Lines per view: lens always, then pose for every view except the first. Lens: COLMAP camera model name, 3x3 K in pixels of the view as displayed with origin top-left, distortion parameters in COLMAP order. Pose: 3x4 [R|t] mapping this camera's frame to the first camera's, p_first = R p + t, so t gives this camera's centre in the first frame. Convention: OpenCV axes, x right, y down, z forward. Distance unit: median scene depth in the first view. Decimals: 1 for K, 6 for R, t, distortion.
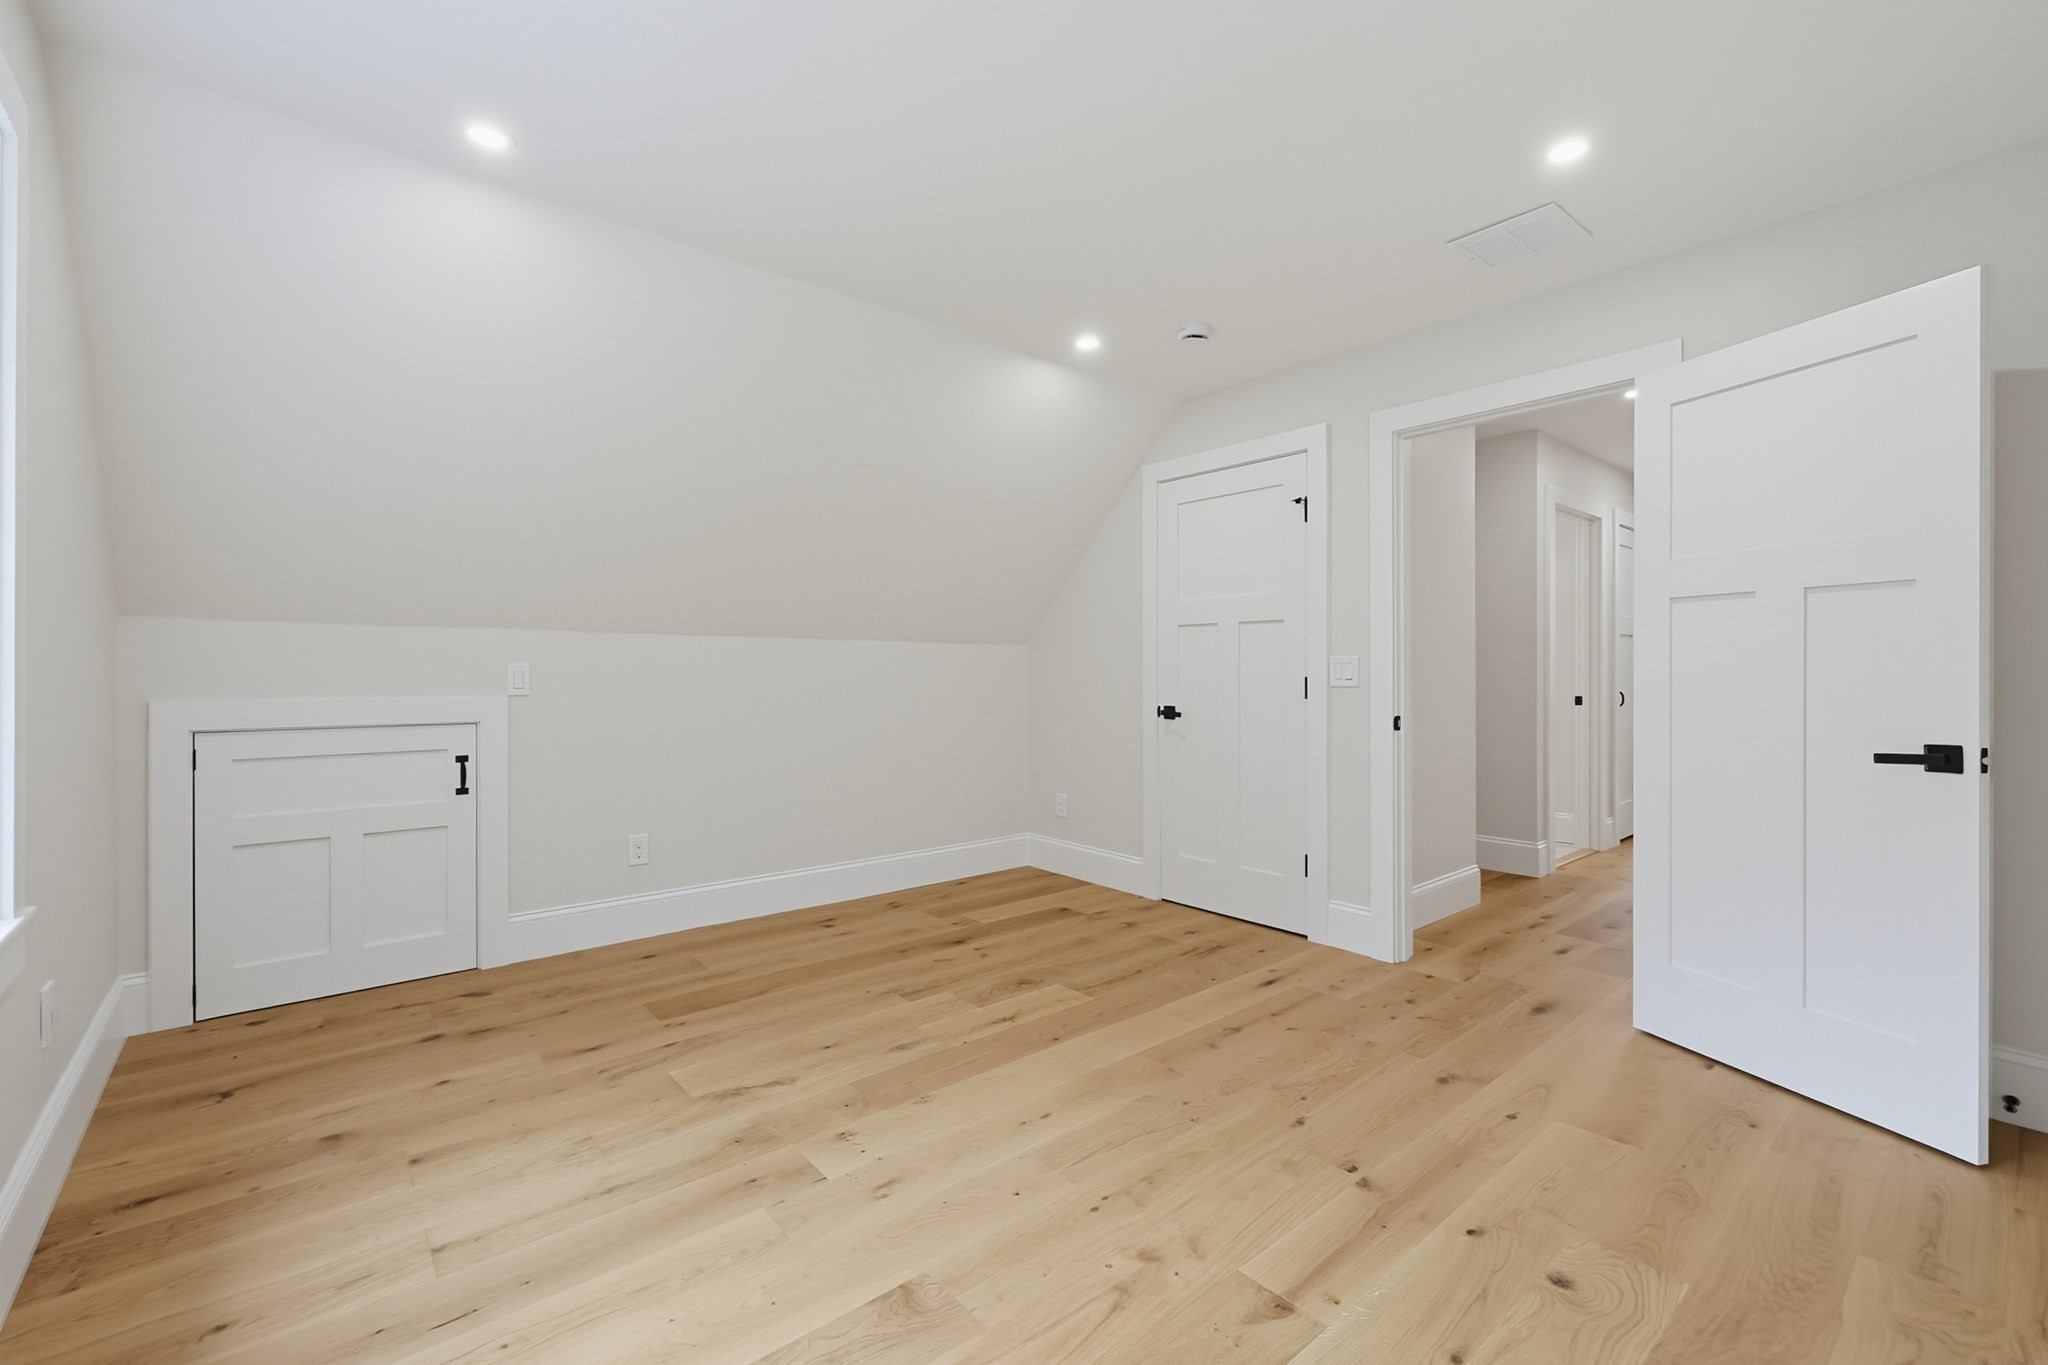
lens RADIAL K [[873.7, 0, 1027.9], [0, 873.7, 673.7], [0, 0, 1]] dist [-0.005571, 0.001662]
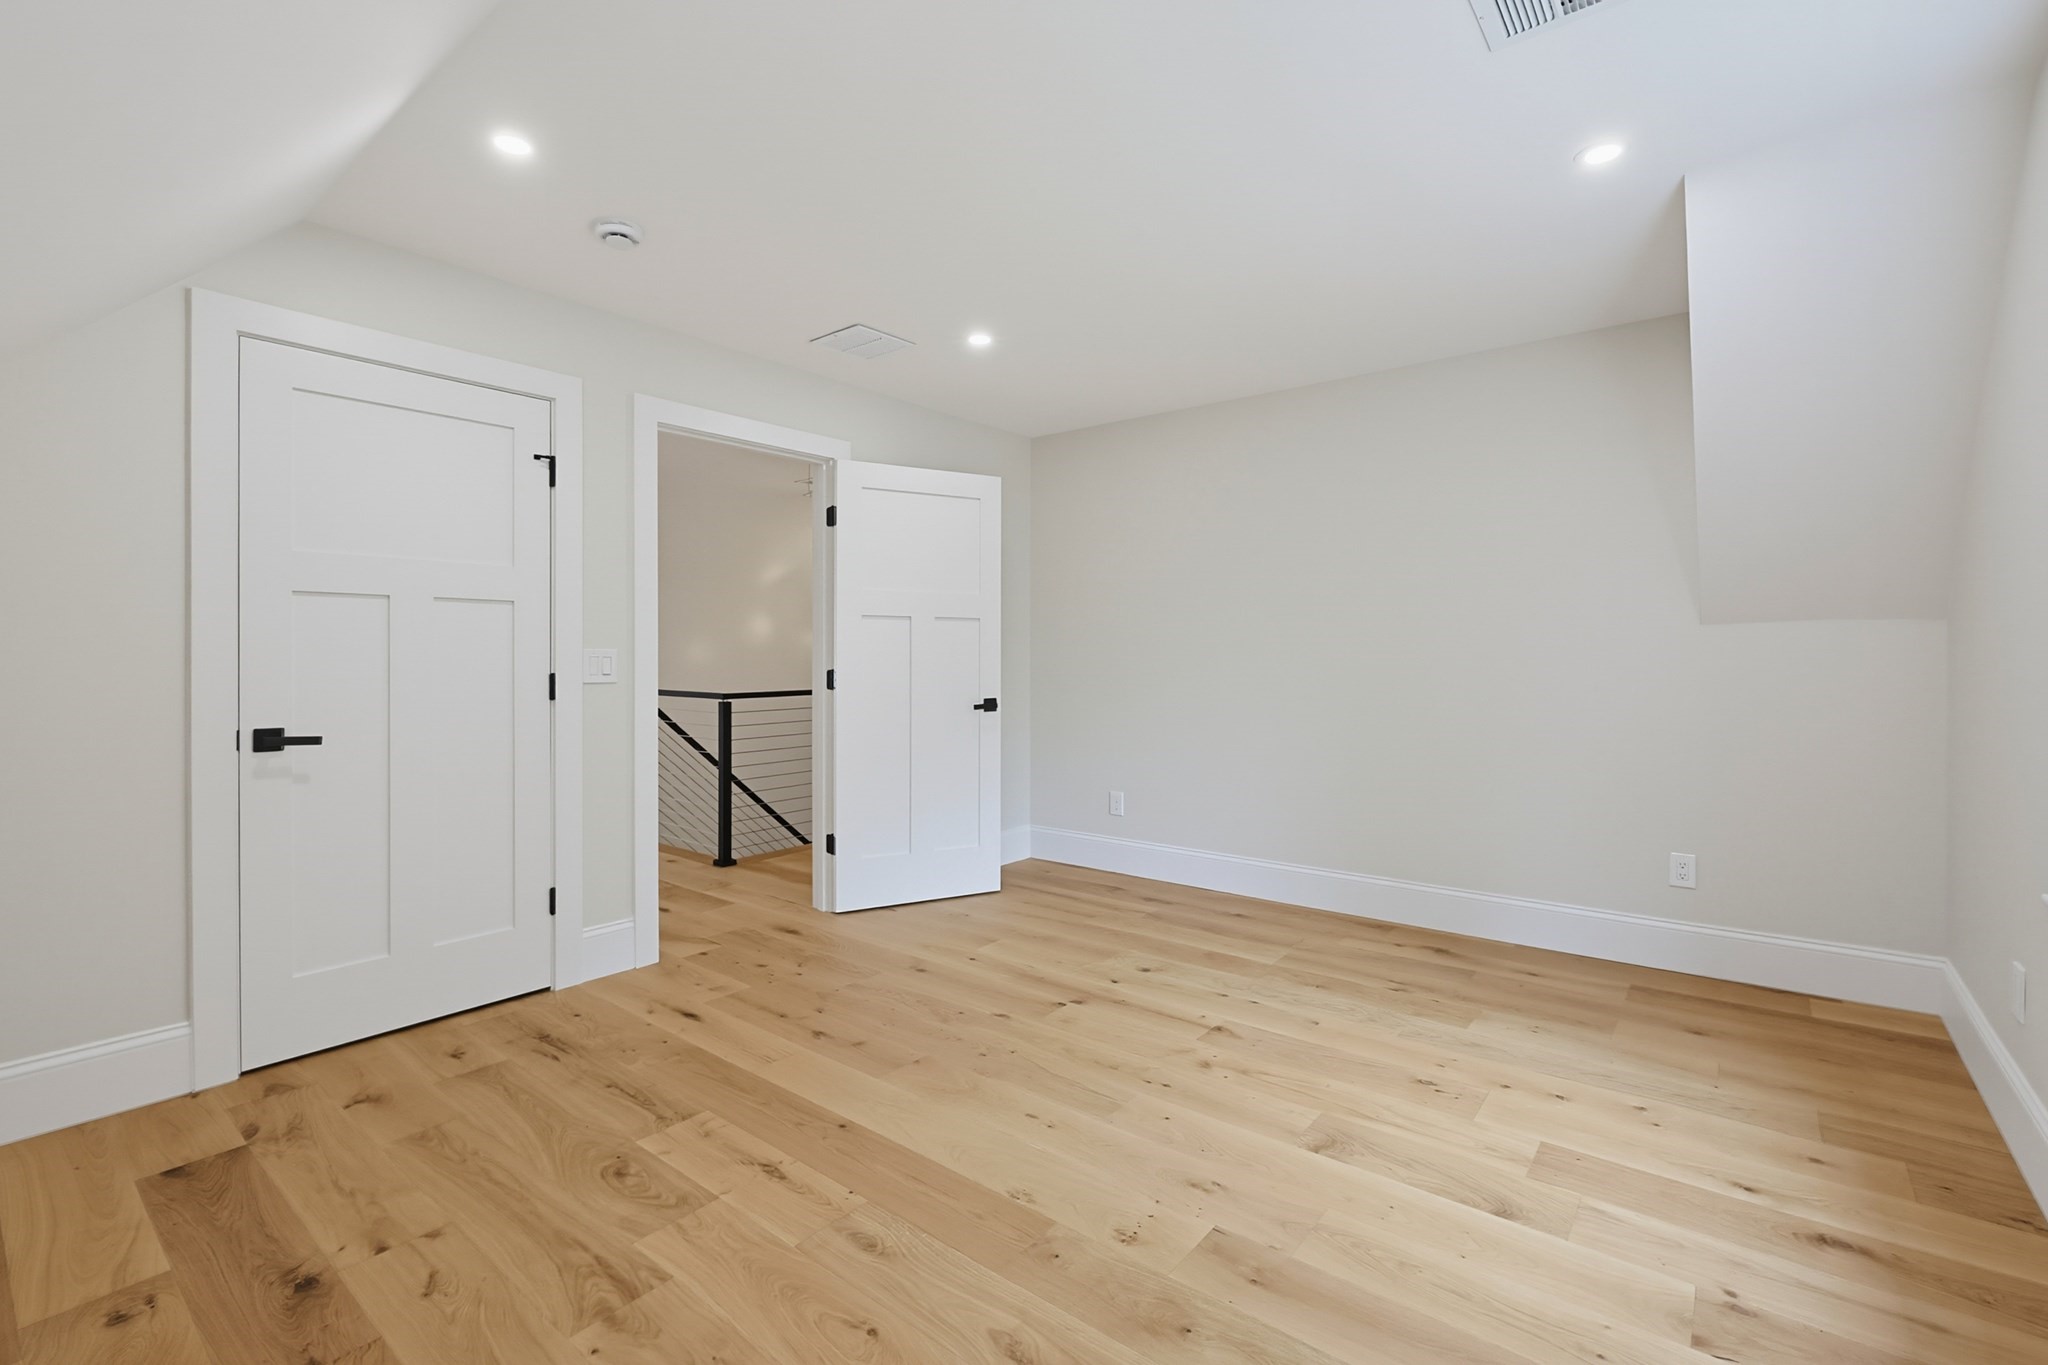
lens RADIAL K [[873.7, 0, 1014.5], [0, 873.7, 664.2], [0, 0, 1]] dist [-0.005571, 0.001662]
pose [[-0.168683, -0.005525, 0.985655, -0.691582], [0.006883, 0.999953, 0.006783, -0.009470], [-0.985646, 0.007928, -0.168638, 0.861827]]
